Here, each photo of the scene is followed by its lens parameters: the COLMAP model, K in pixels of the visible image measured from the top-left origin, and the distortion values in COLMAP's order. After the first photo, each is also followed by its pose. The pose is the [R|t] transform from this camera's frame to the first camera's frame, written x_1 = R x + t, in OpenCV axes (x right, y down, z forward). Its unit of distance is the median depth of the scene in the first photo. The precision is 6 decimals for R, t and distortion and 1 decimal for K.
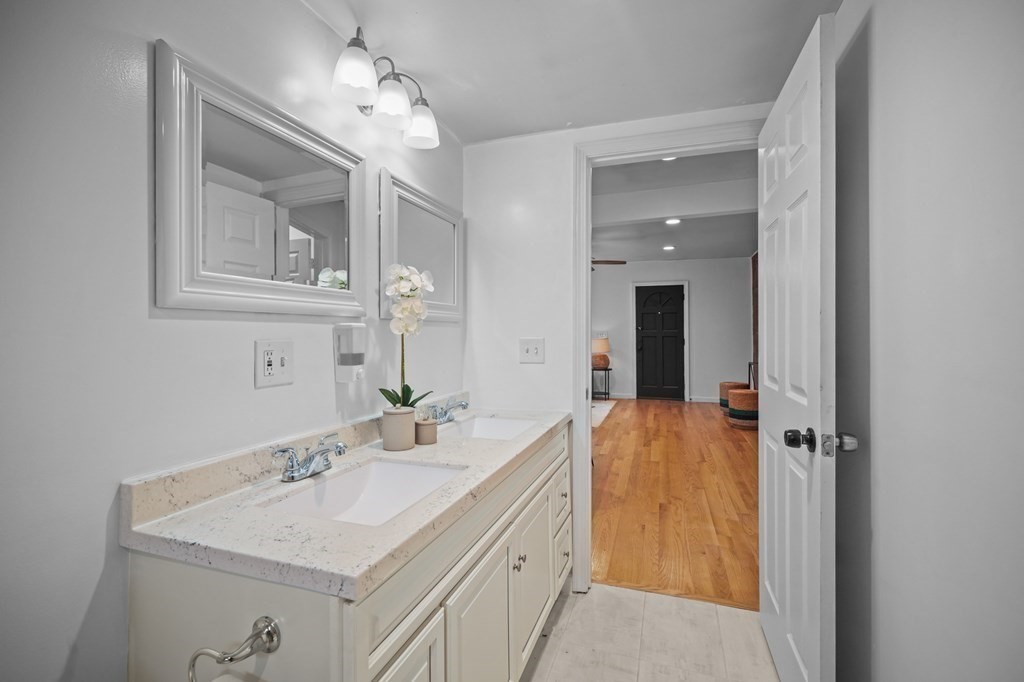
lens RADIAL K [[442.8, 0, 510.9], [0, 442.8, 321.7], [0, 0, 1]] dist [-0.000788, 0.000007]
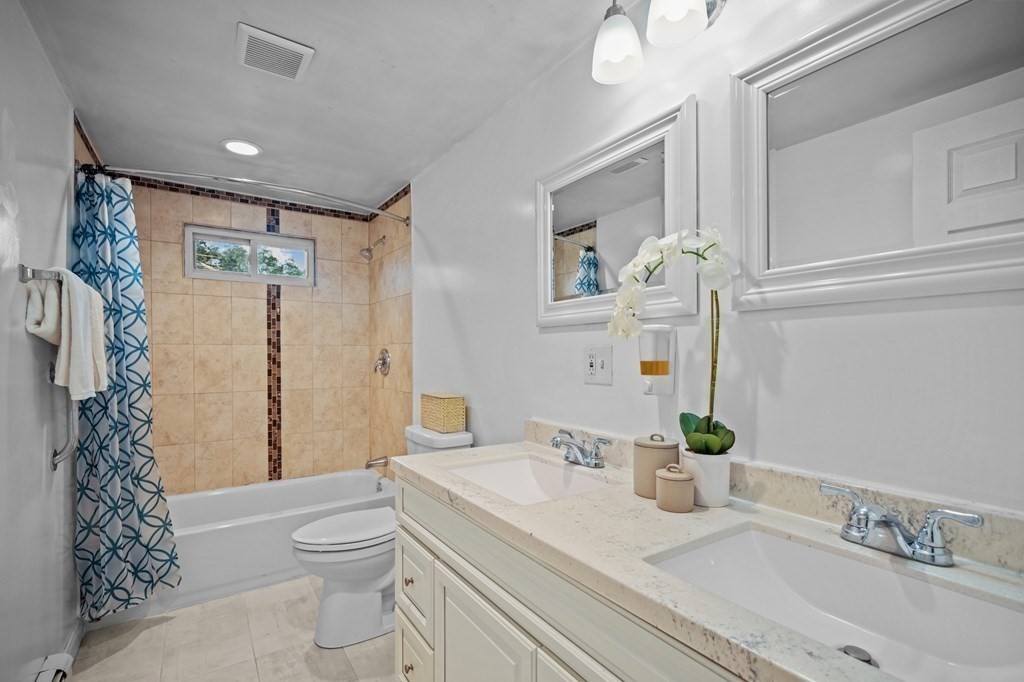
lens RADIAL K [[472.7, 0, 505.0], [0, 472.7, 343.5], [0, 0, 1]] dist [0.001142, 0.000245]
pose [[-0.612768, -0.011026, -0.790186, 0.509351], [0.028098, 0.998966, -0.035729, 0.061233], [0.789764, -0.044096, -0.611824, 1.302543]]
